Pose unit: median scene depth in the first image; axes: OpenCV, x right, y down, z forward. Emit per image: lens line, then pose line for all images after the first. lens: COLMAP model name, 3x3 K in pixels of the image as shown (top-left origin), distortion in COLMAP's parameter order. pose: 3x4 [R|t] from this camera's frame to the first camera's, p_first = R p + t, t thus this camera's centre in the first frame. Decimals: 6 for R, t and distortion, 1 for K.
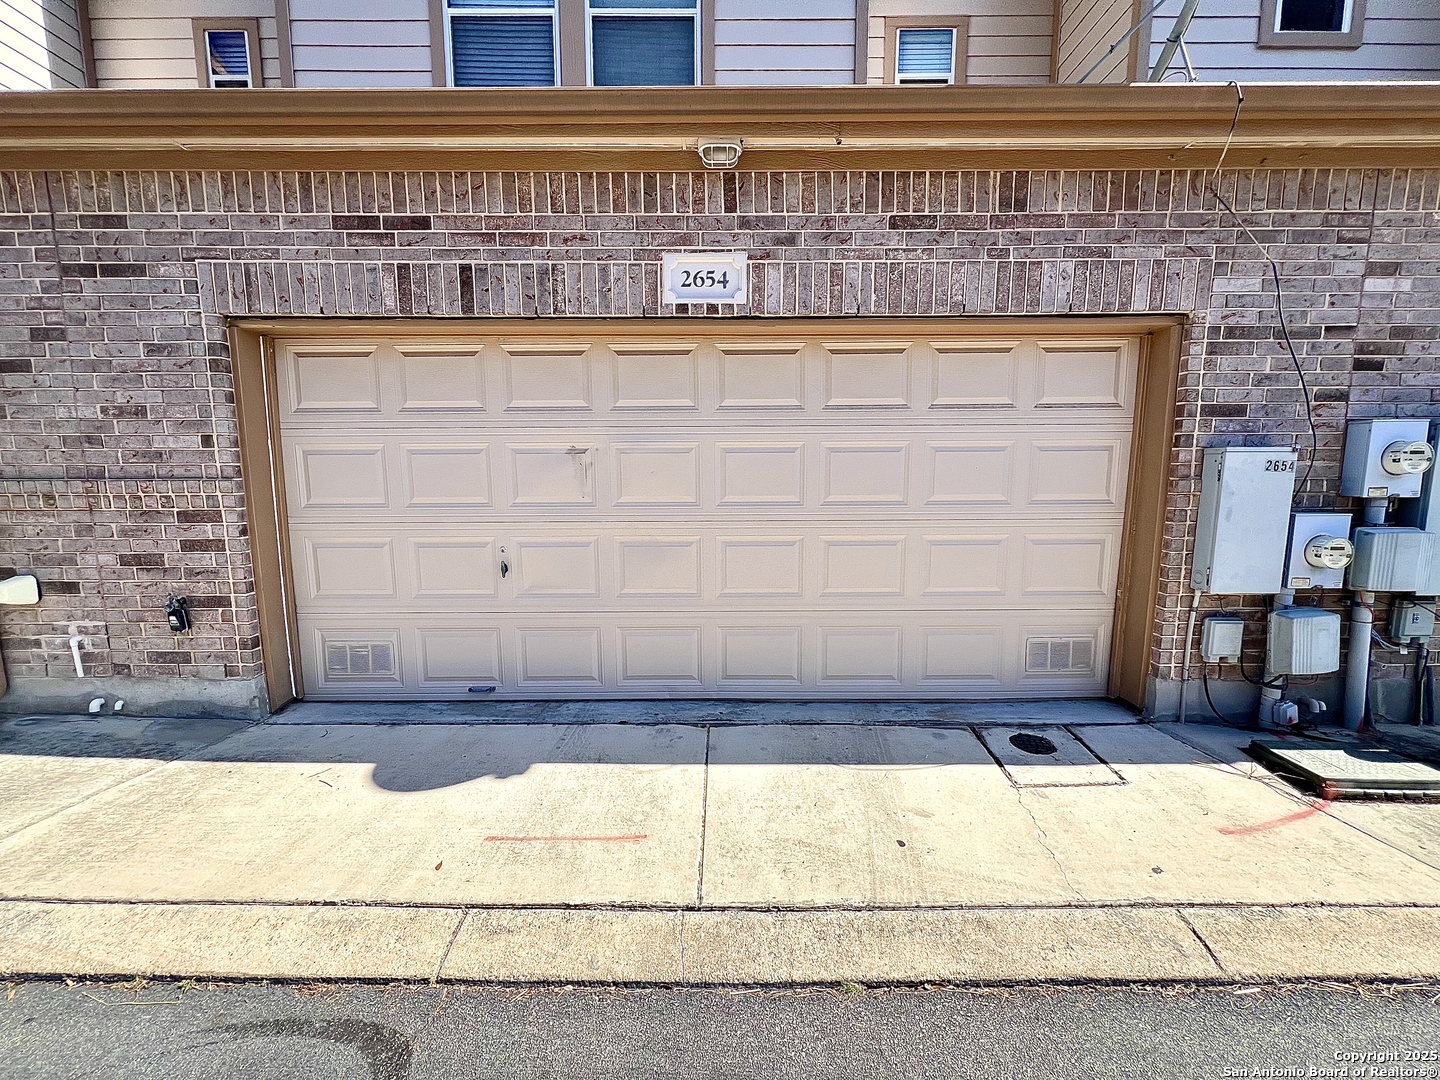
lens RADIAL K [[579.8, 0, 722.7], [0, 579.8, 539.2], [0, 0, 1]] dist [-0.003075, 0.000023]
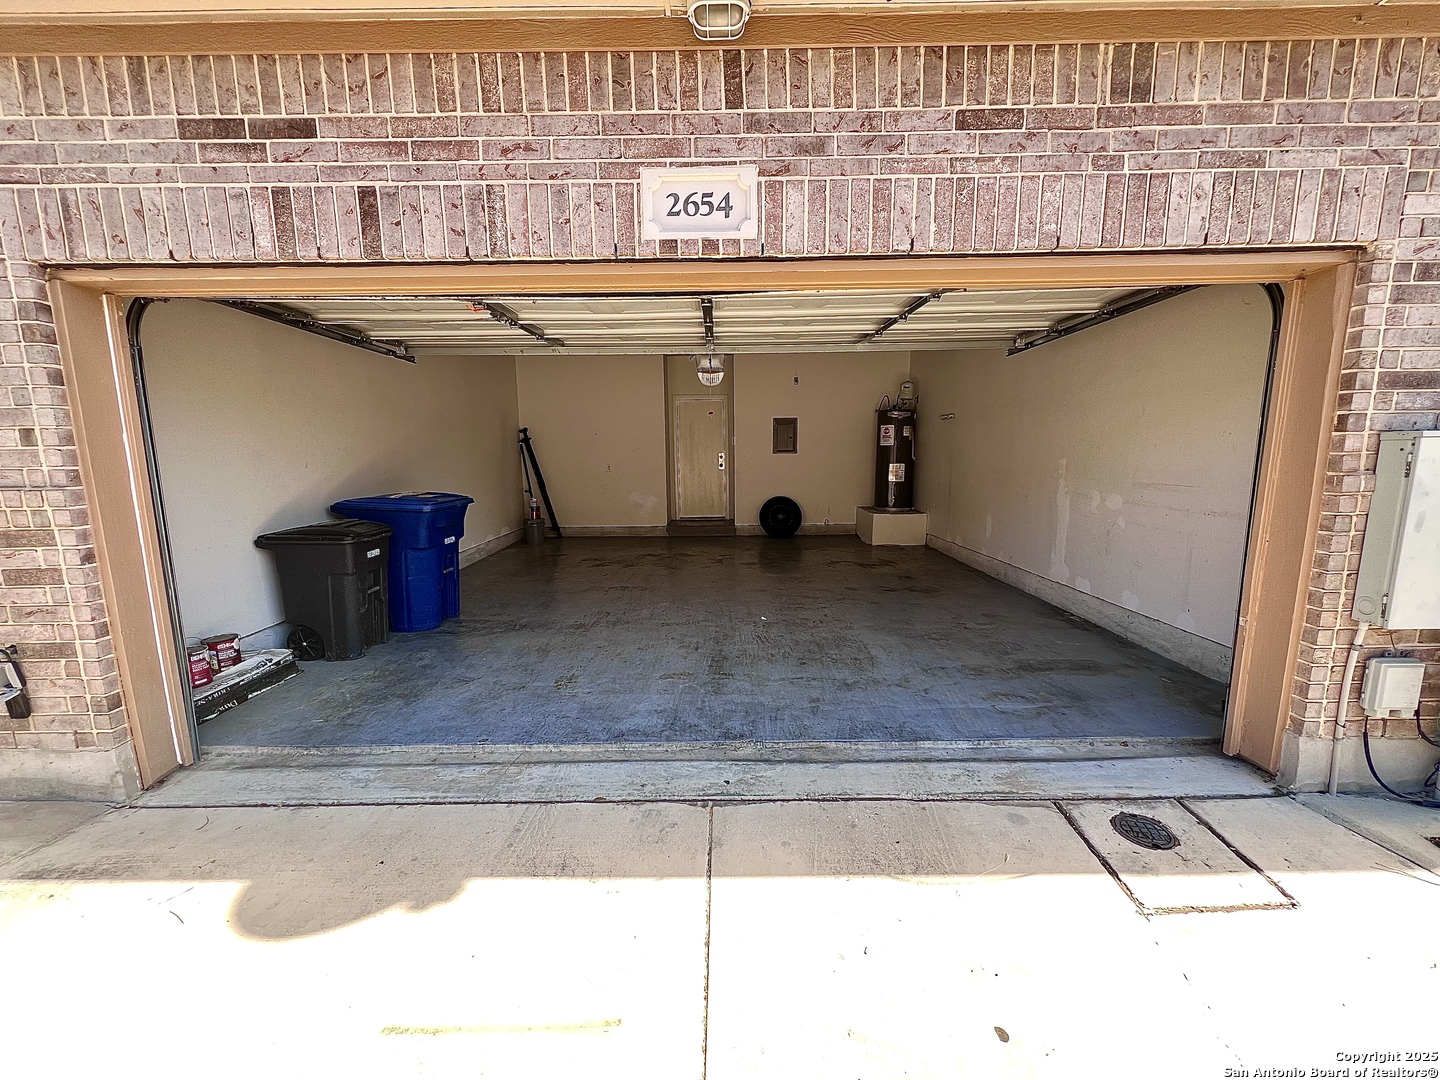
lens RADIAL K [[578.5, 0, 720.4], [0, 578.5, 540.2], [0, 0, 1]] dist [-0.000504, -0.000563]
pose [[0.999908, -0.009052, -0.010121, -0.001147], [0.009228, 0.999804, 0.017502, -0.043308], [0.009961, -0.017594, 0.999796, 0.272678]]
